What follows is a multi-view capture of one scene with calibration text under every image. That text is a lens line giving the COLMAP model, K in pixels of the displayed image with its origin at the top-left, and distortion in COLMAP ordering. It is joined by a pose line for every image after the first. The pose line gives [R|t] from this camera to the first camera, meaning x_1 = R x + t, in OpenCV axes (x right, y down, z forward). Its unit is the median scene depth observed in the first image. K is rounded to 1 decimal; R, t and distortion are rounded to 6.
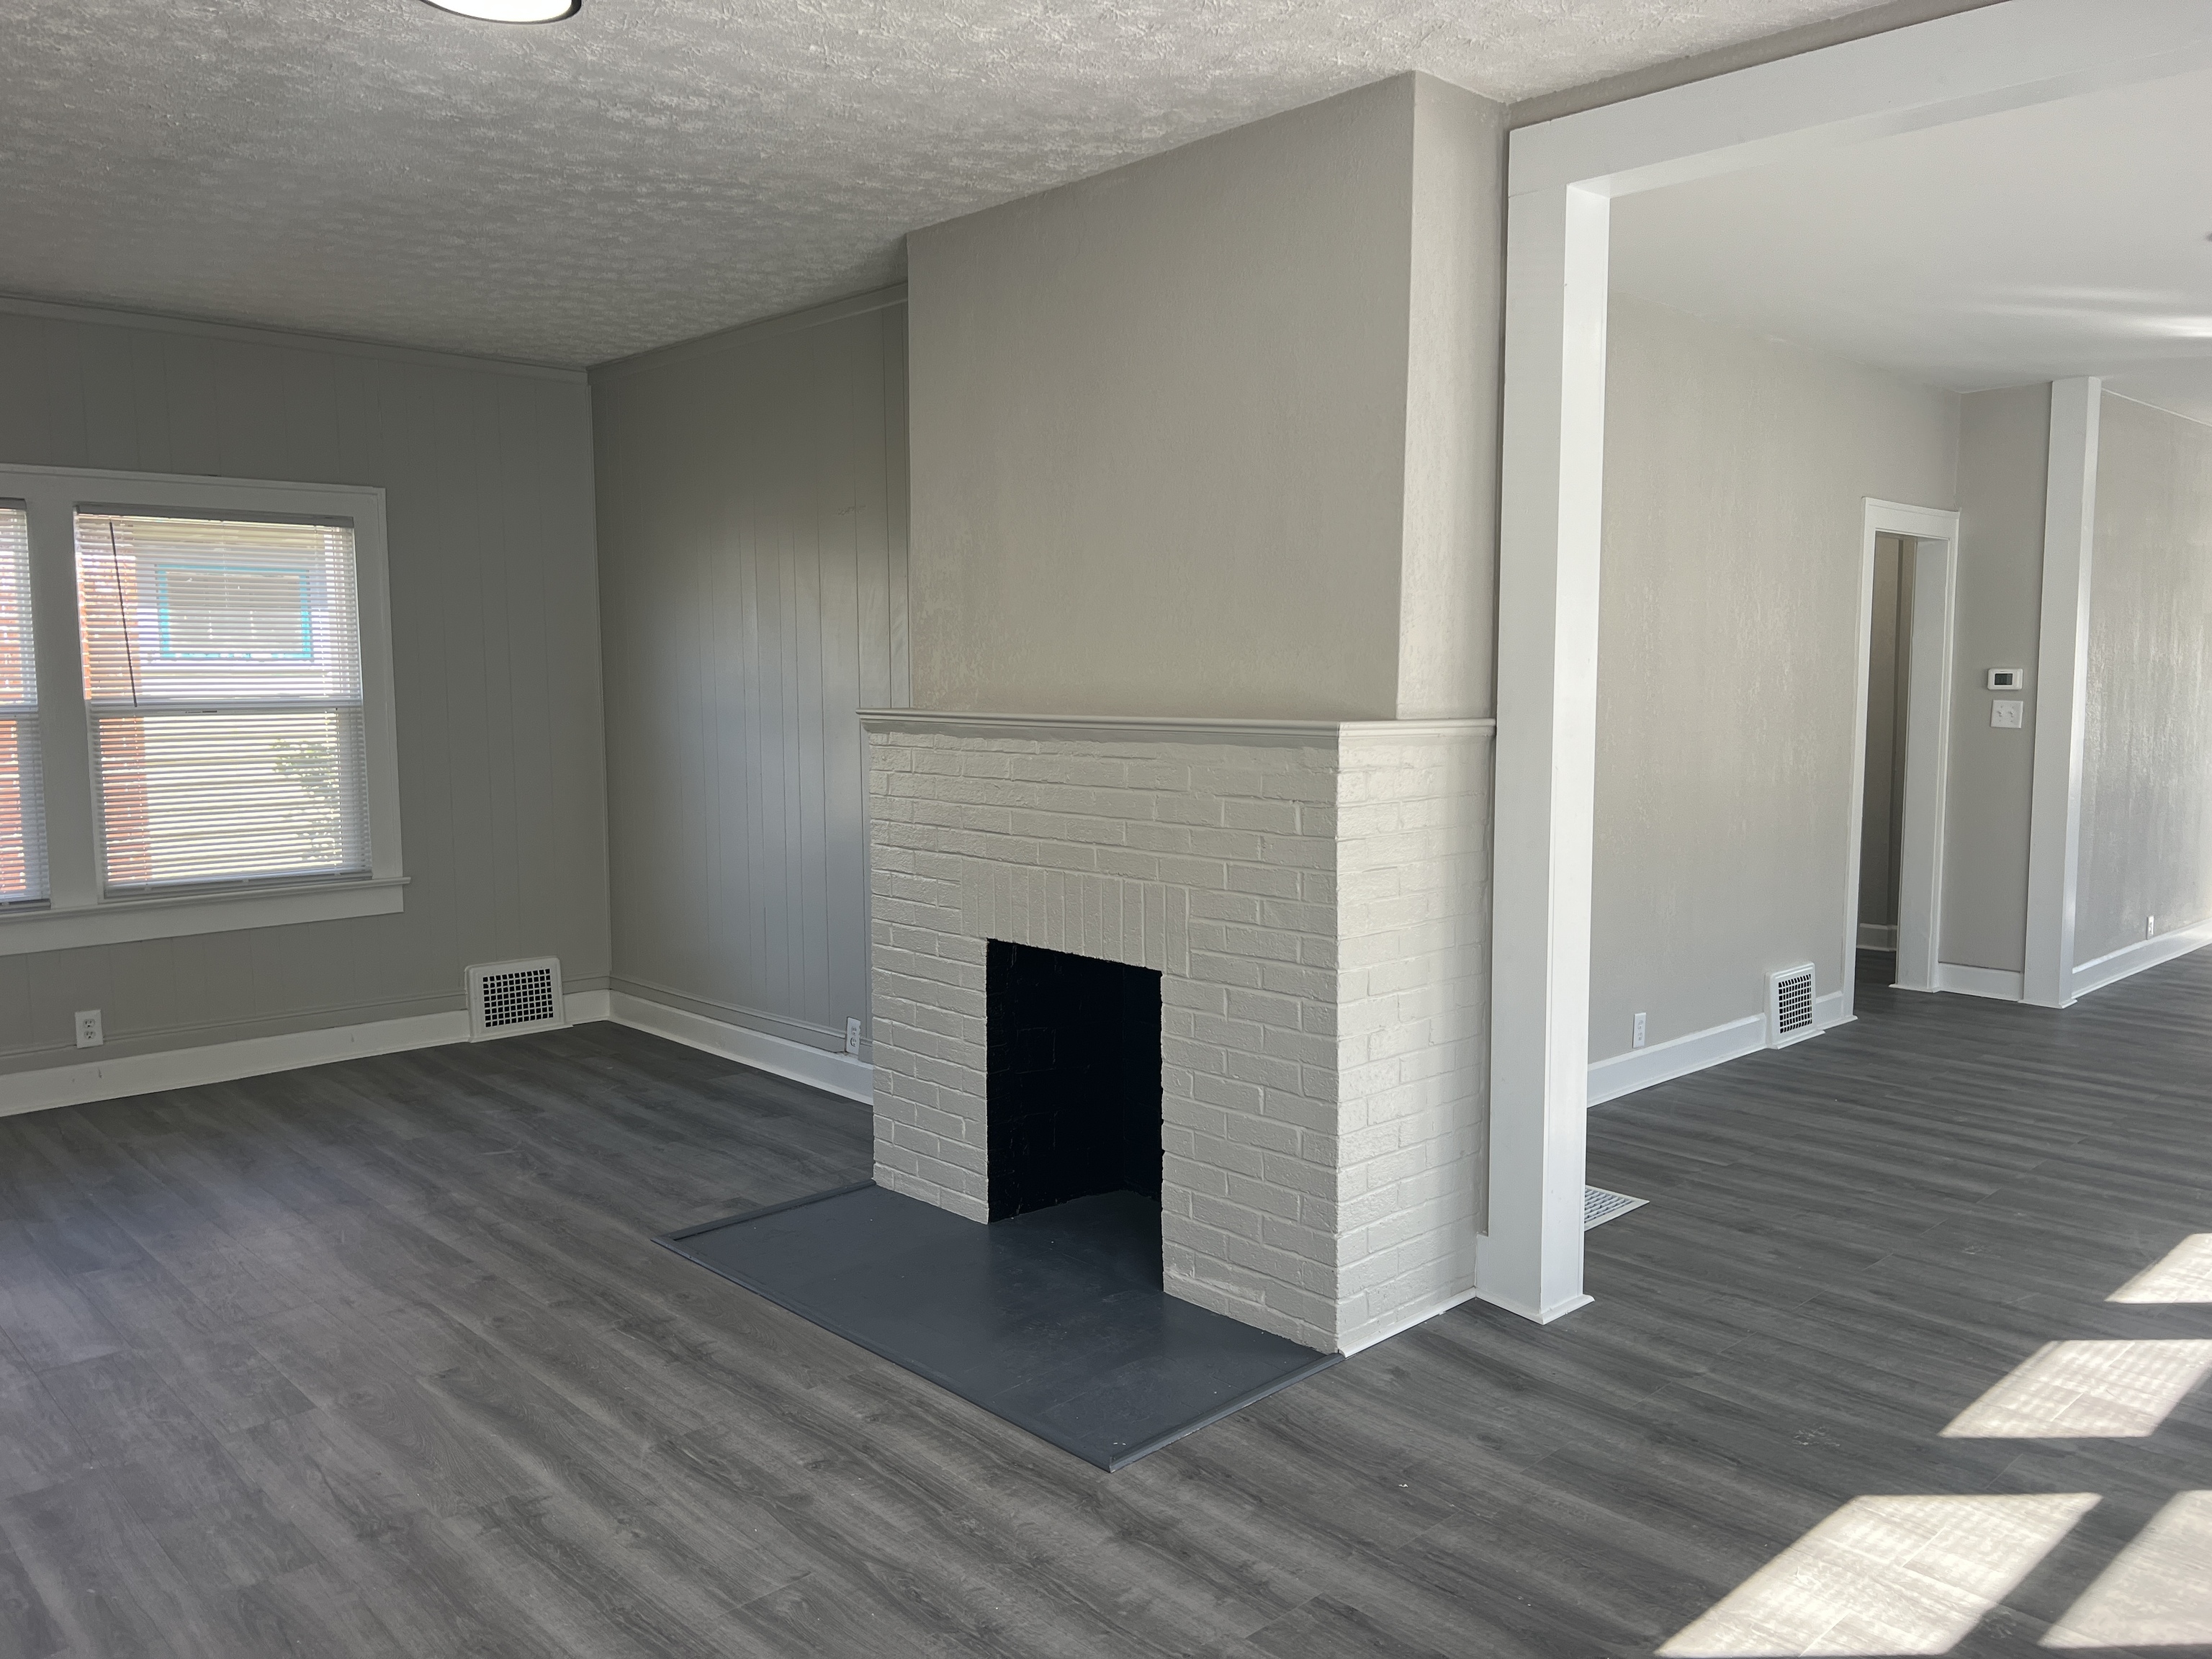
lens RADIAL K [[1652.4, 0, 1101.7], [0, 1652.4, 830.2], [0, 0, 1]] dist [0.057702, -0.066676]
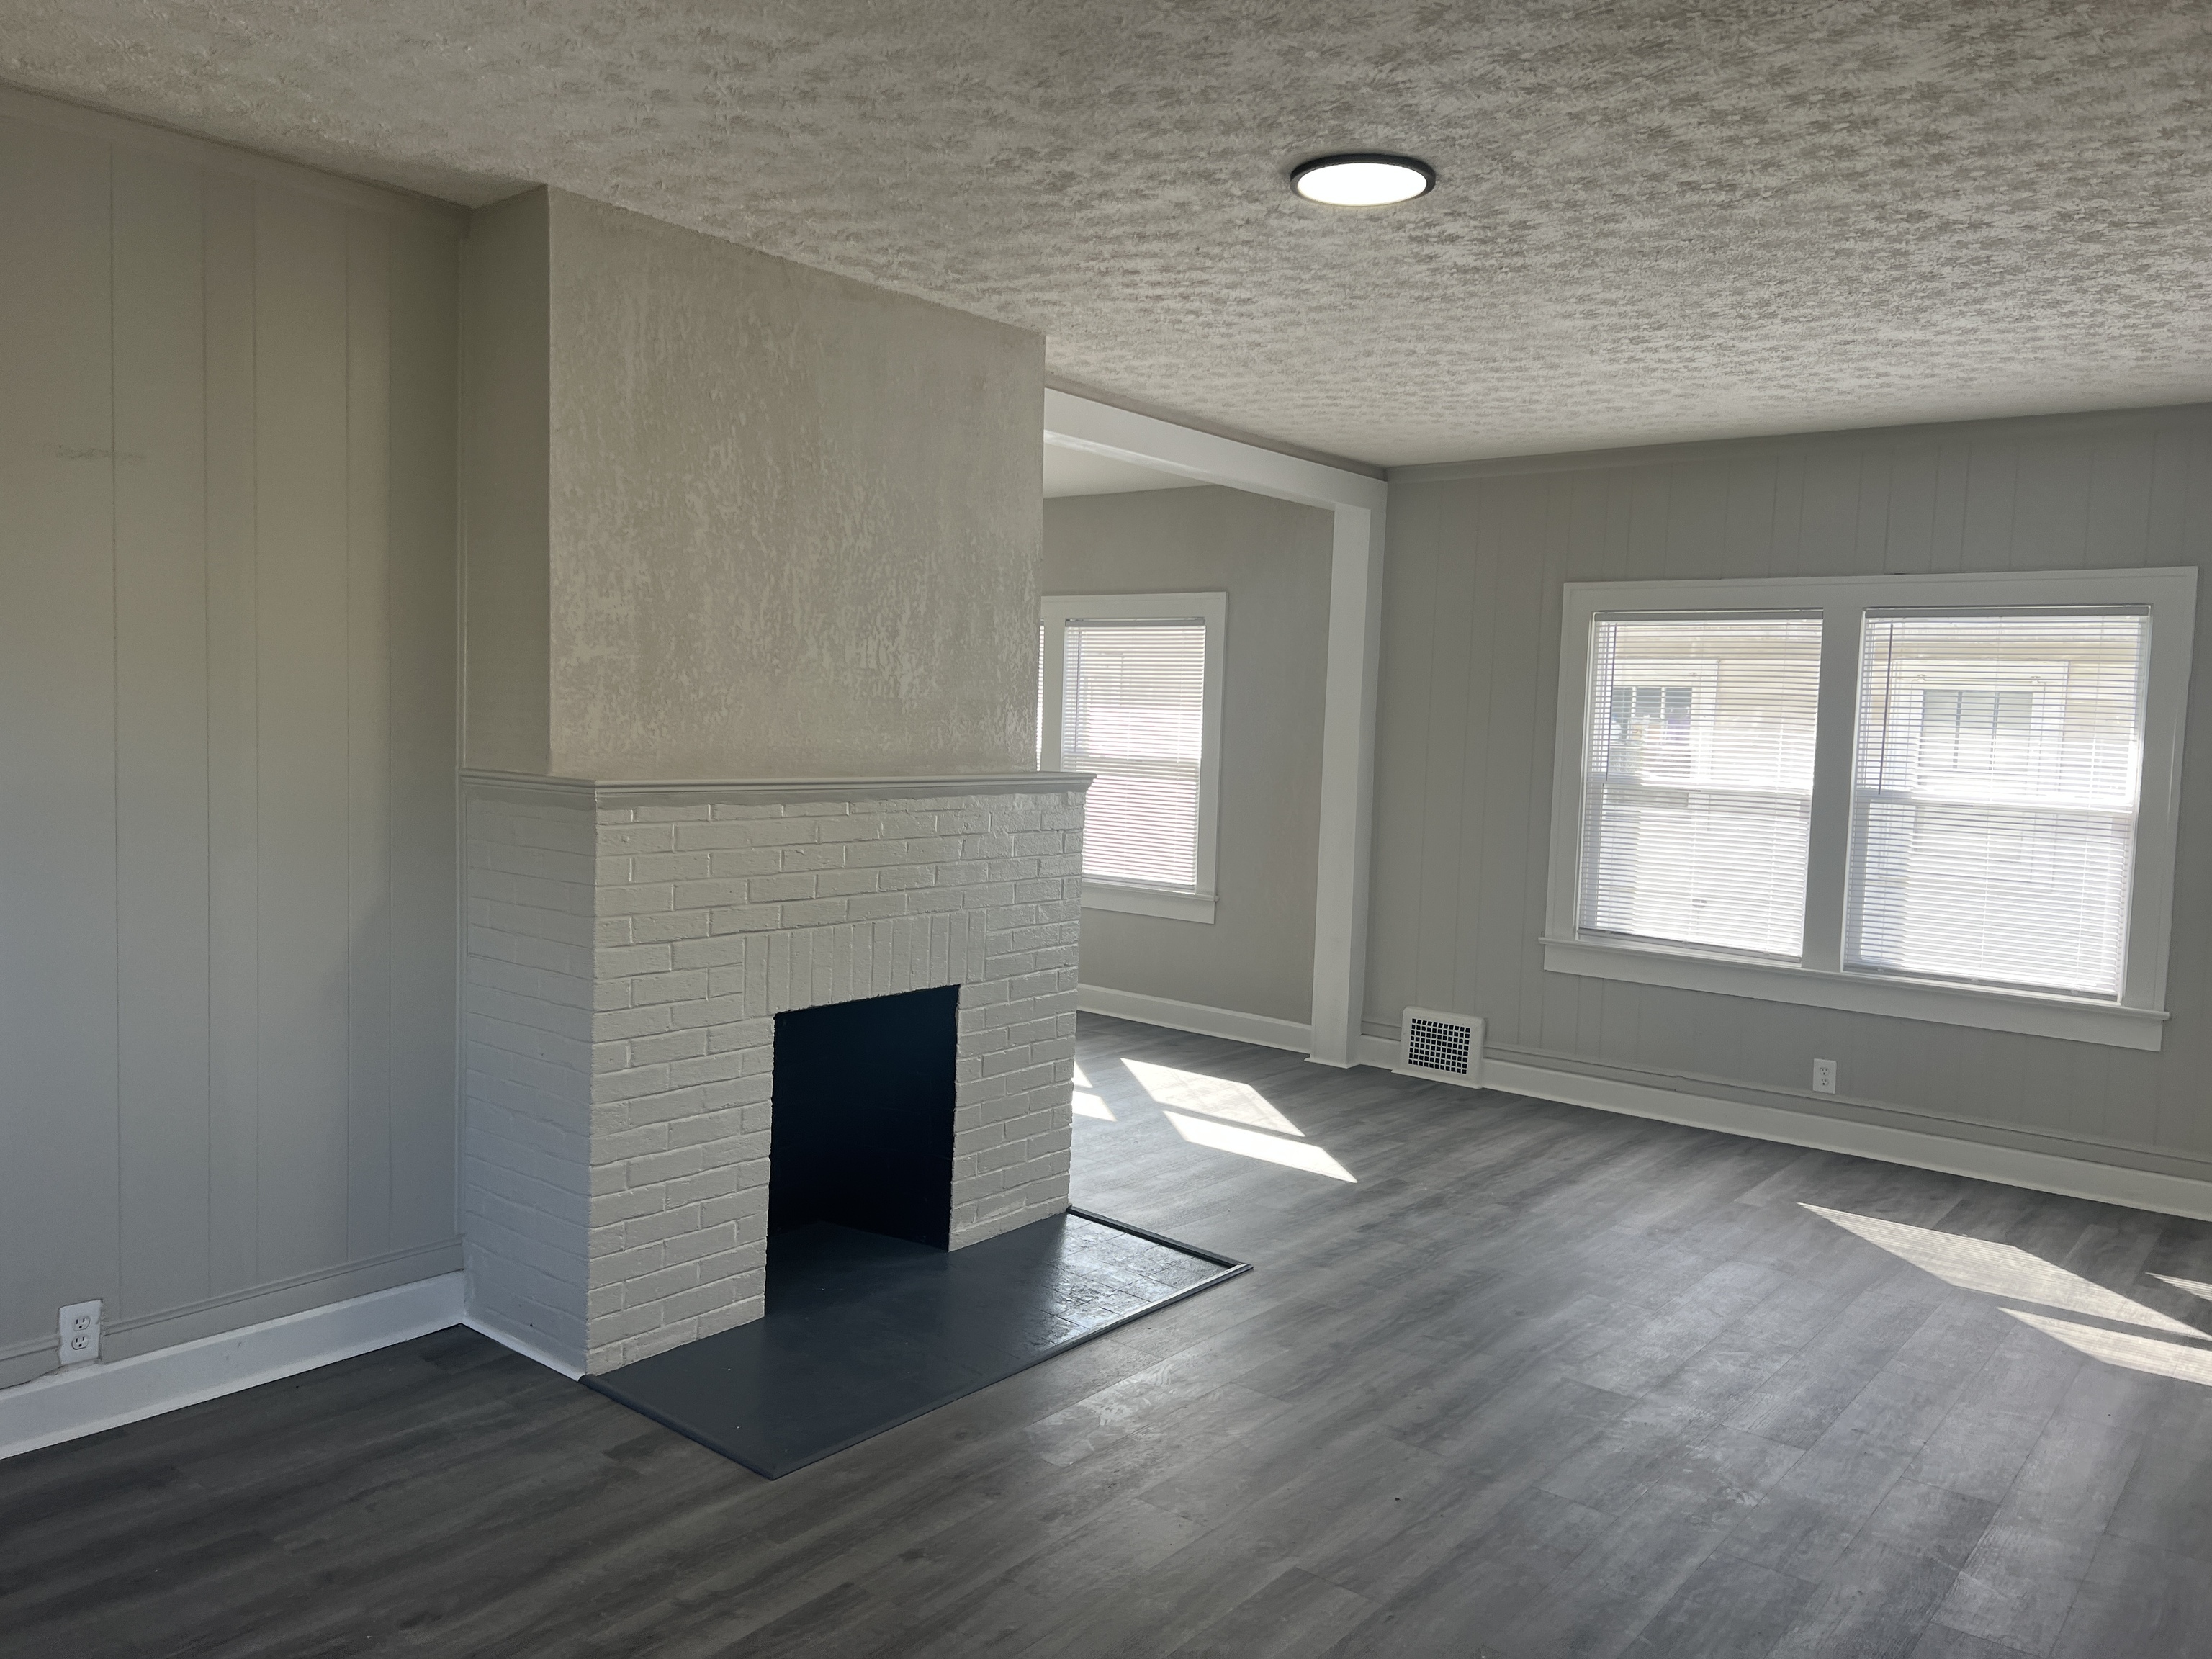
lens RADIAL K [[1652.4, 0, 1099.6], [0, 1652.4, 812.8], [0, 0, 1]] dist [0.057702, -0.066676]
pose [[-0.132869, -0.068126, 0.988789, -1.135911], [0.062883, 0.995046, 0.077007, -0.122834], [-0.989137, 0.072410, -0.127927, 1.016547]]
